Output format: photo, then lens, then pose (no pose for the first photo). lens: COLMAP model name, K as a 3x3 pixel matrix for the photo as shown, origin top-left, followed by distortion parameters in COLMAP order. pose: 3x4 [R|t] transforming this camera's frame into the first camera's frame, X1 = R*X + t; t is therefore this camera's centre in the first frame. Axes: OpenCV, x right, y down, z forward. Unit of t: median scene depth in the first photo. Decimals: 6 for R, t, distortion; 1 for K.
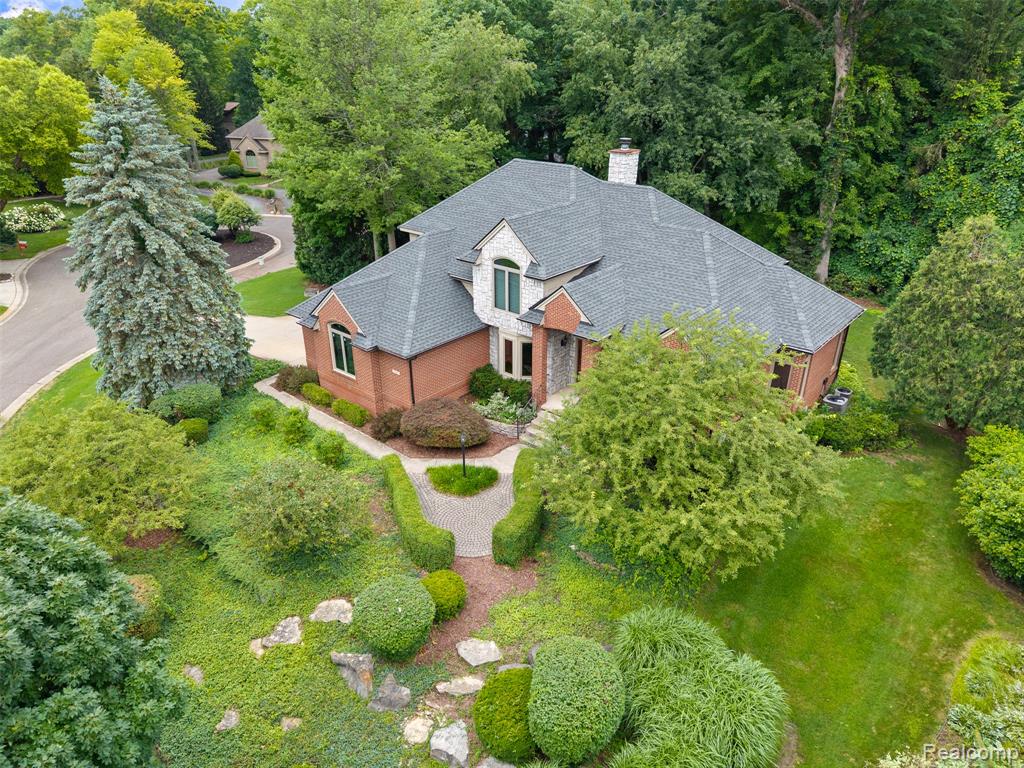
lens RADIAL K [[722.3, 0, 512.0], [0, 722.3, 397.4], [0, 0, 1]] dist [0.008989, -0.004485]
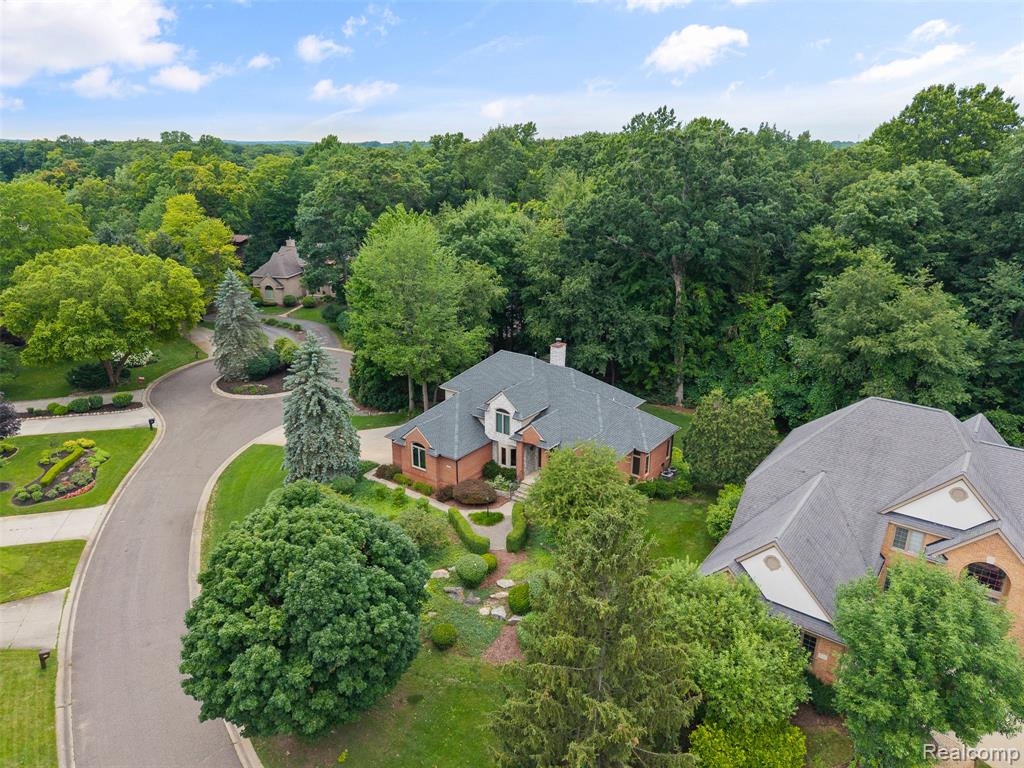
lens RADIAL K [[777.9, 0, 513.4], [0, 777.9, 365.9], [0, 0, 1]] dist [0.087191, -0.003655]
pose [[0.996953, -0.021451, 0.075000, -0.134784], [0.031448, 0.990378, -0.134770, -0.014586], [-0.071388, 0.136718, 0.988034, -1.152635]]
